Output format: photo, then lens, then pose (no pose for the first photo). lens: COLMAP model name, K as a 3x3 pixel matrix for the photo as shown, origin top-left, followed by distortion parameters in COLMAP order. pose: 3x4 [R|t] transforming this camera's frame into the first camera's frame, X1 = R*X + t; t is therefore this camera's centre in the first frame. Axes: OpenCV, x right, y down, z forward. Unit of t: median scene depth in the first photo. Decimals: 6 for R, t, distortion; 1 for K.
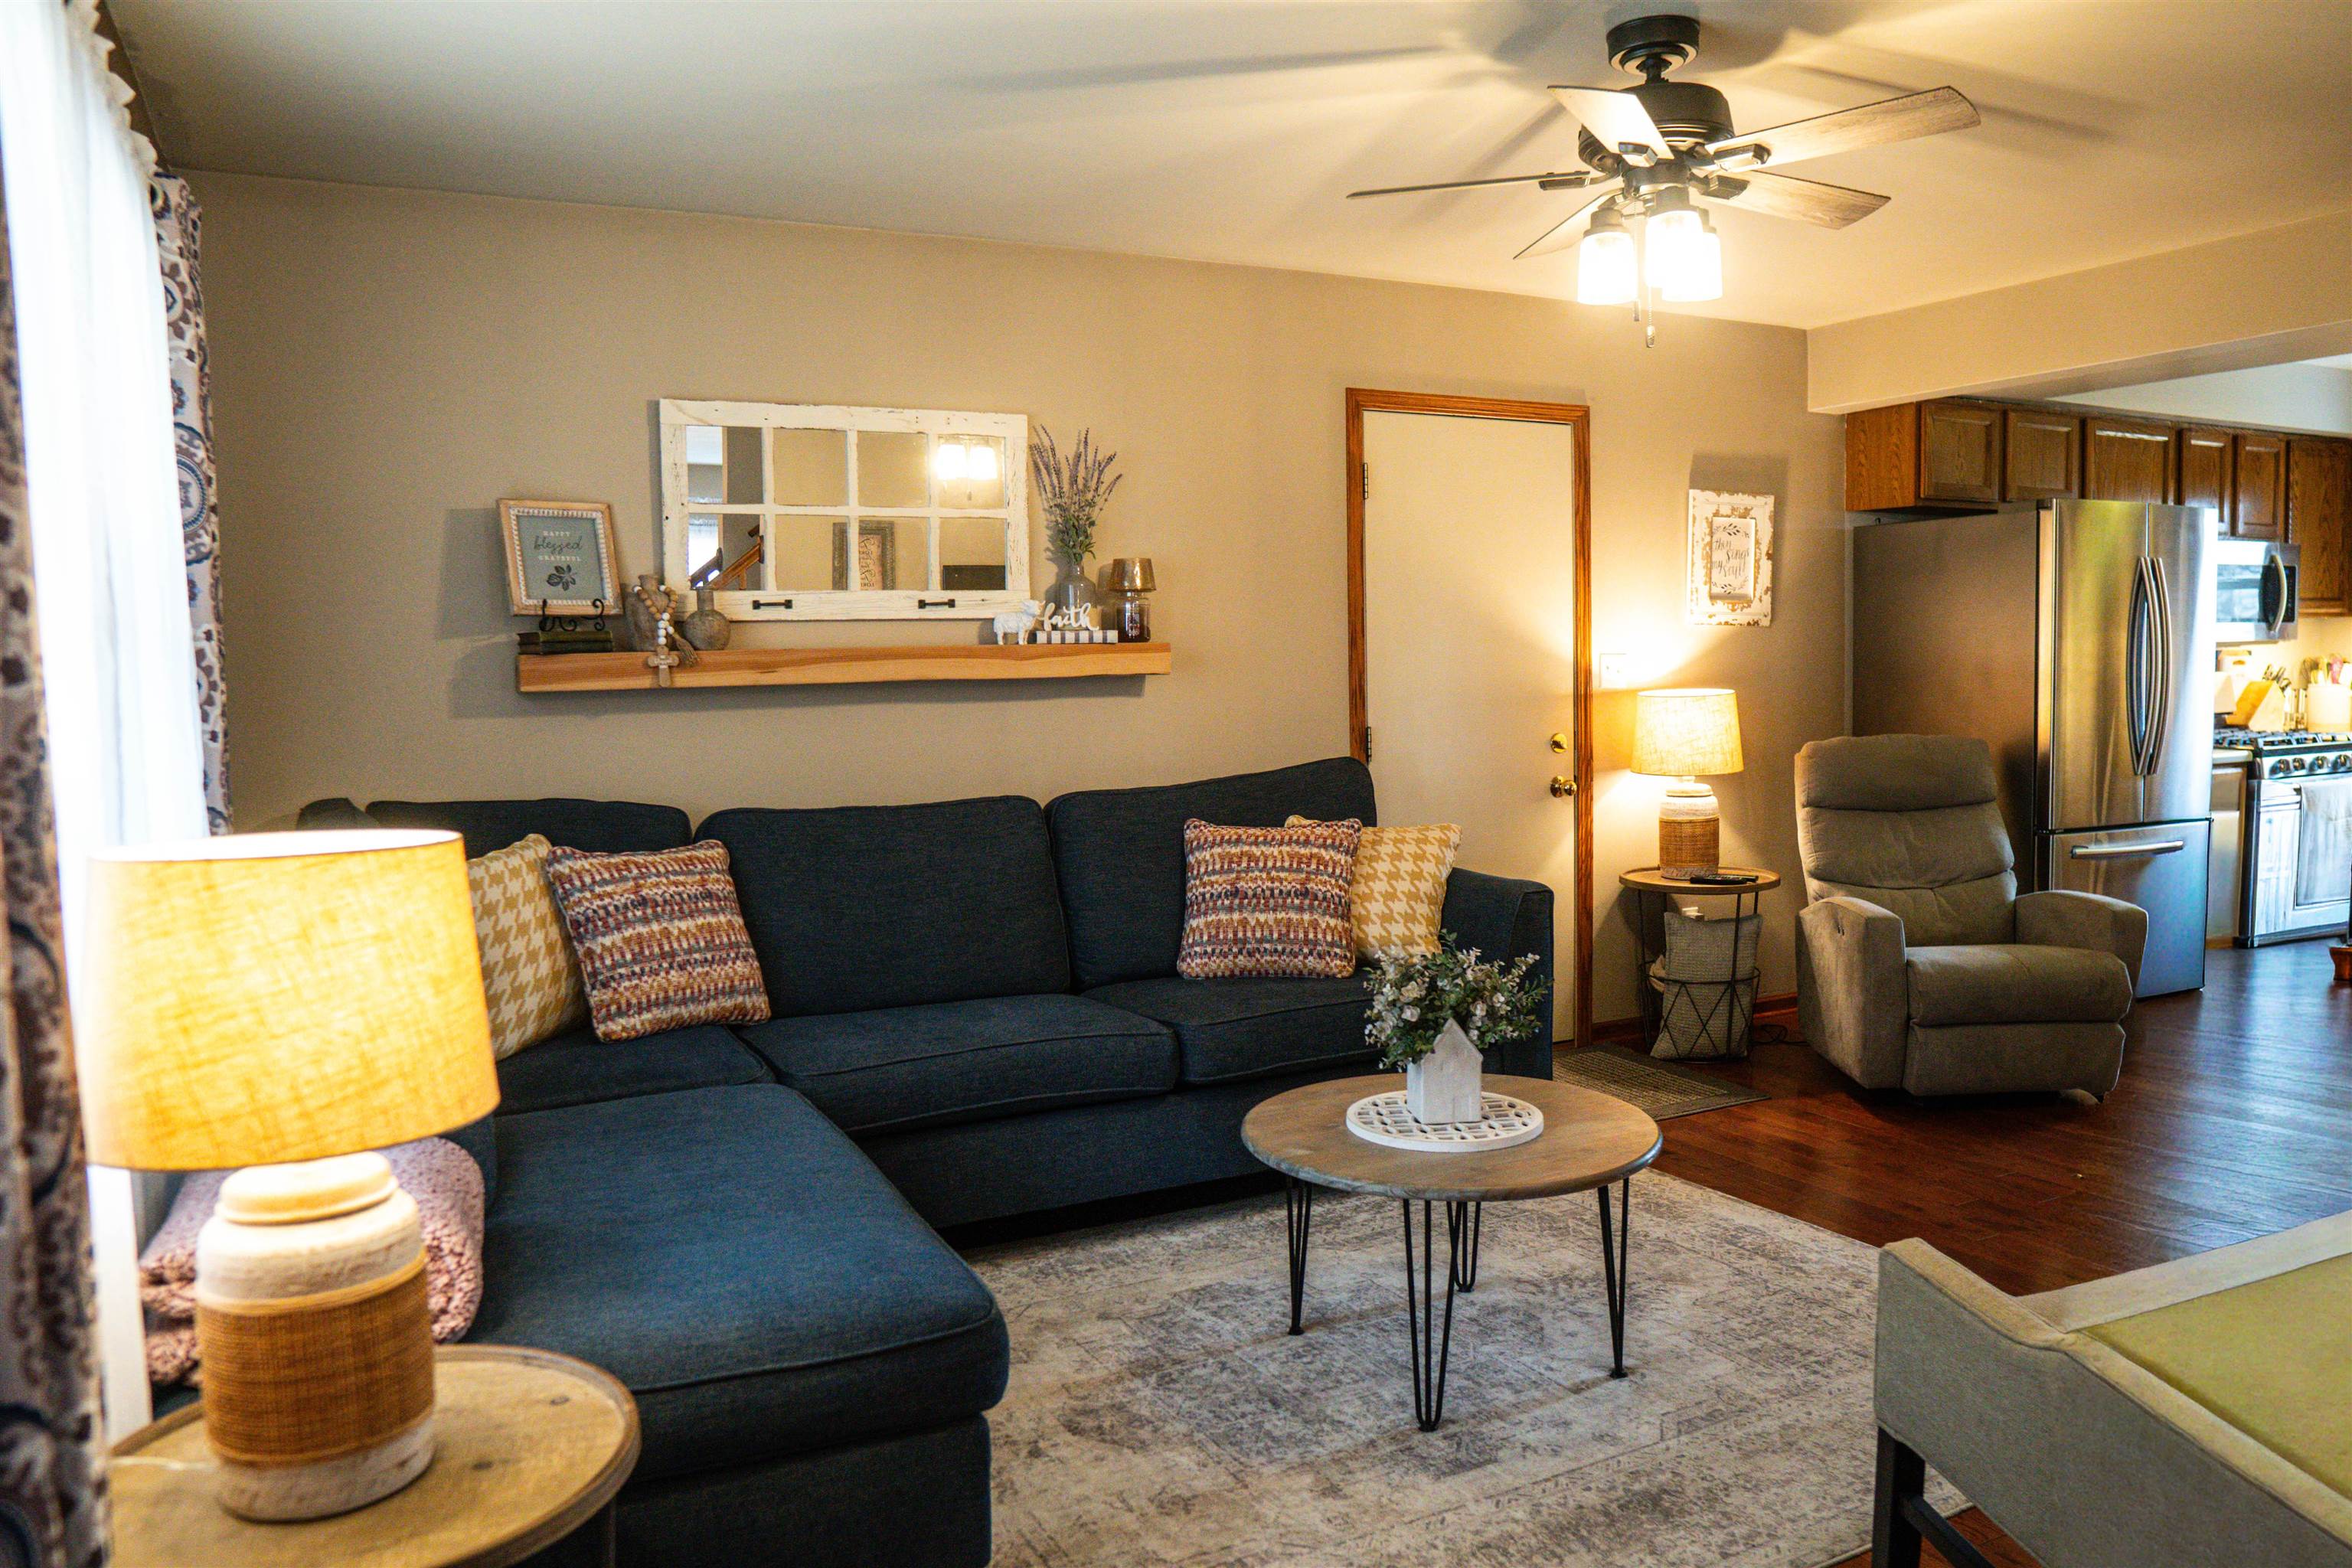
lens RADIAL K [[1659.1, 0, 1169.4], [0, 1659.1, 789.7], [0, 0, 1]] dist [-0.102416, 0.062815]
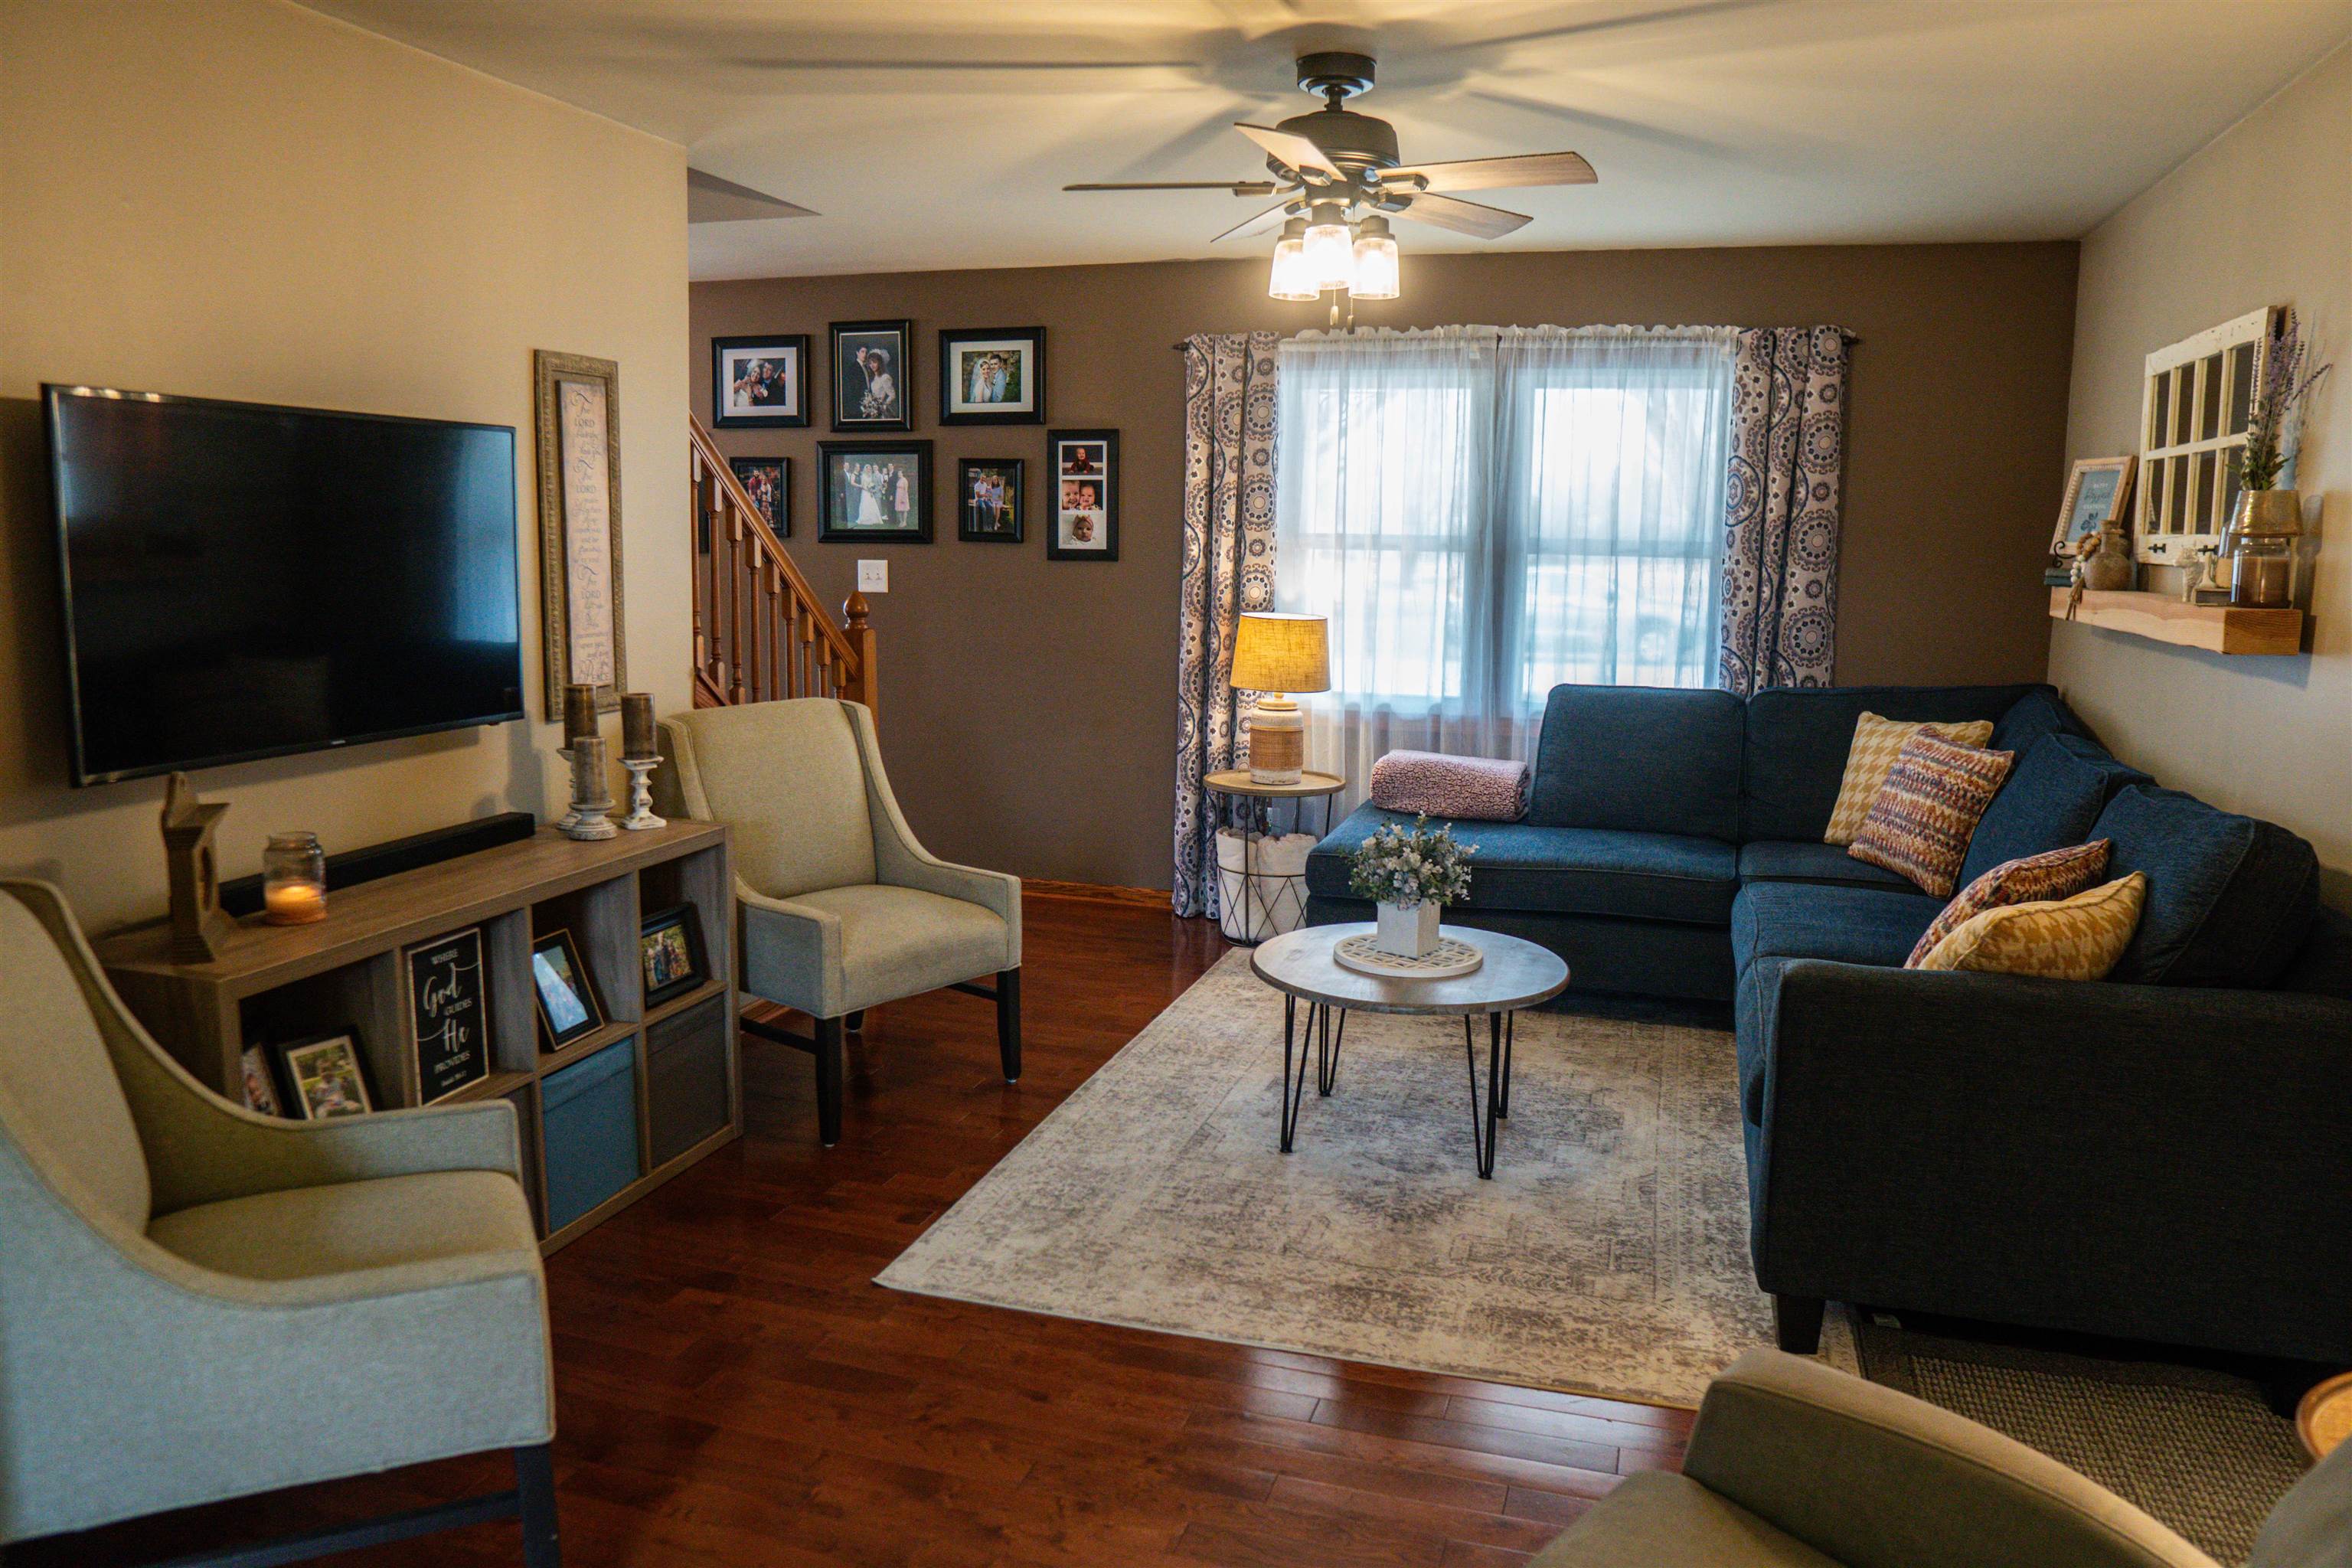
lens RADIAL K [[1659.1, 0, 1188.6], [0, 1659.1, 788.2], [0, 0, 1]] dist [-0.102416, 0.062815]
pose [[-0.686804, 0.121622, -0.716595, 0.664916], [-0.058309, 0.973504, 0.221109, -0.114795], [0.724500, 0.193642, -0.661515, 0.942054]]
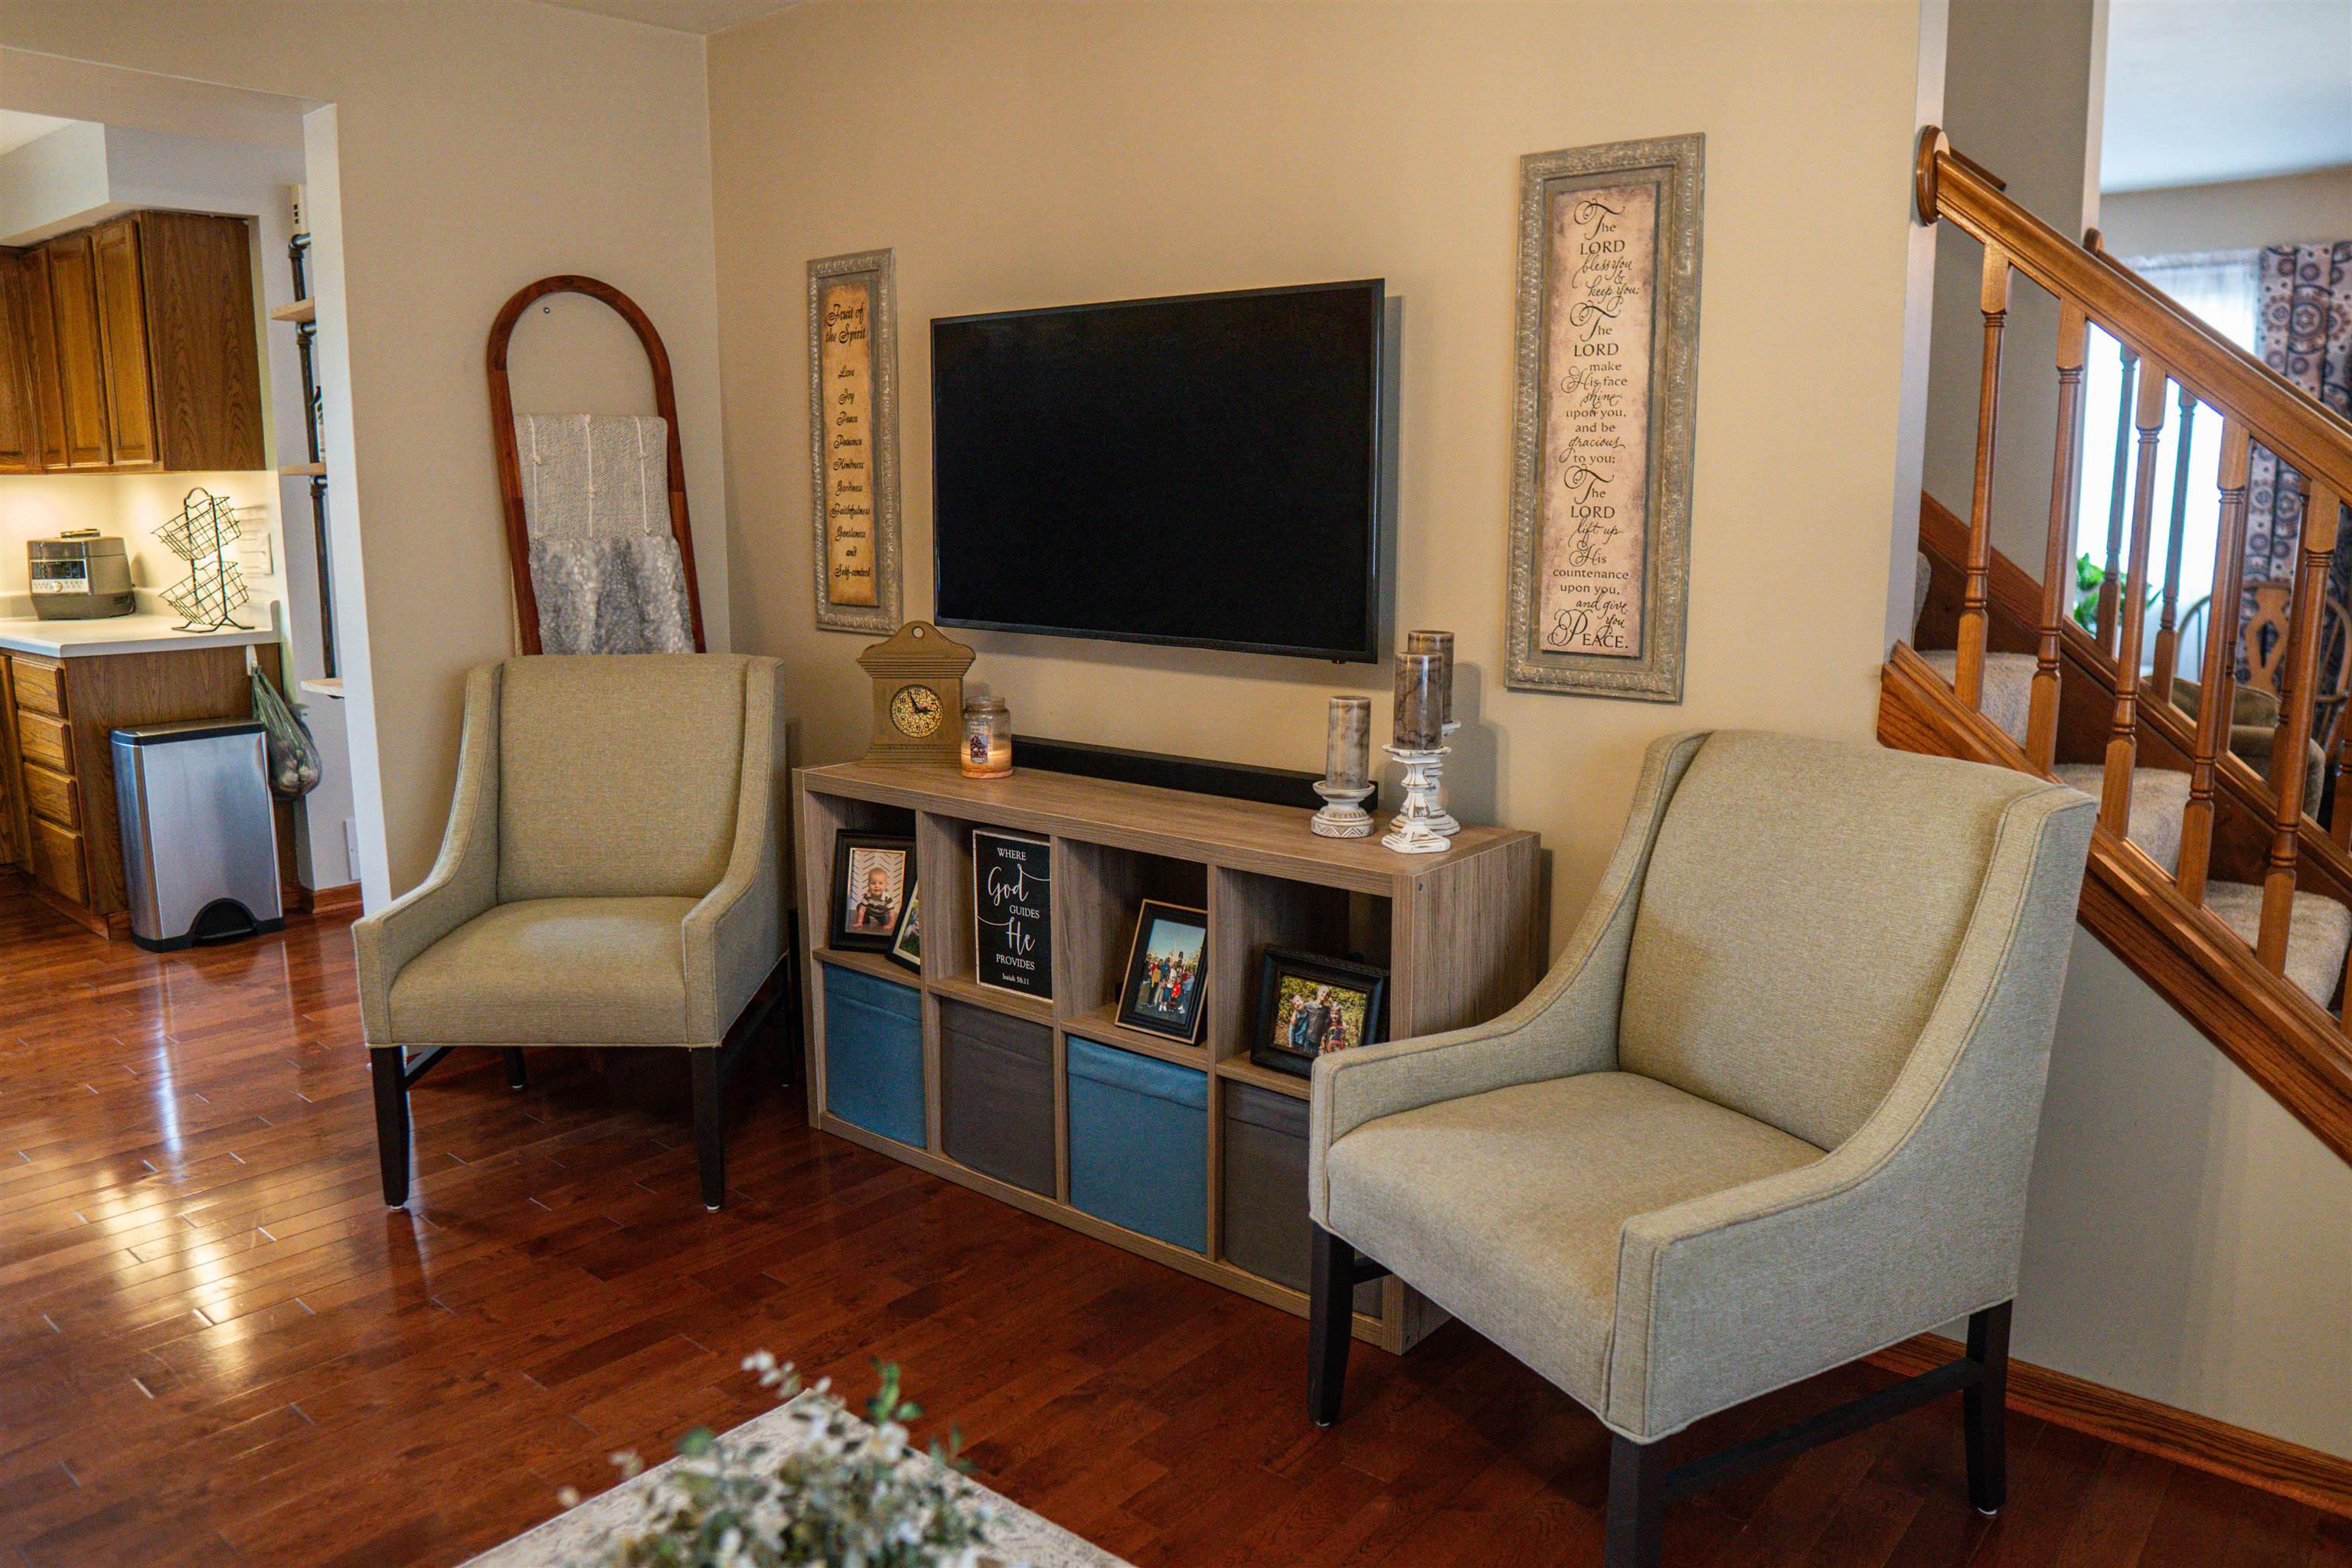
lens RADIAL K [[1659.1, 0, 1176.2], [0, 1659.1, 771.6], [0, 0, 1]] dist [-0.102416, 0.062815]
pose [[-0.387375, -0.137097, 0.911672, -0.070563], [0.081855, 0.979861, 0.182132, -0.046689], [-0.918281, 0.145178, -0.368351, 0.557421]]
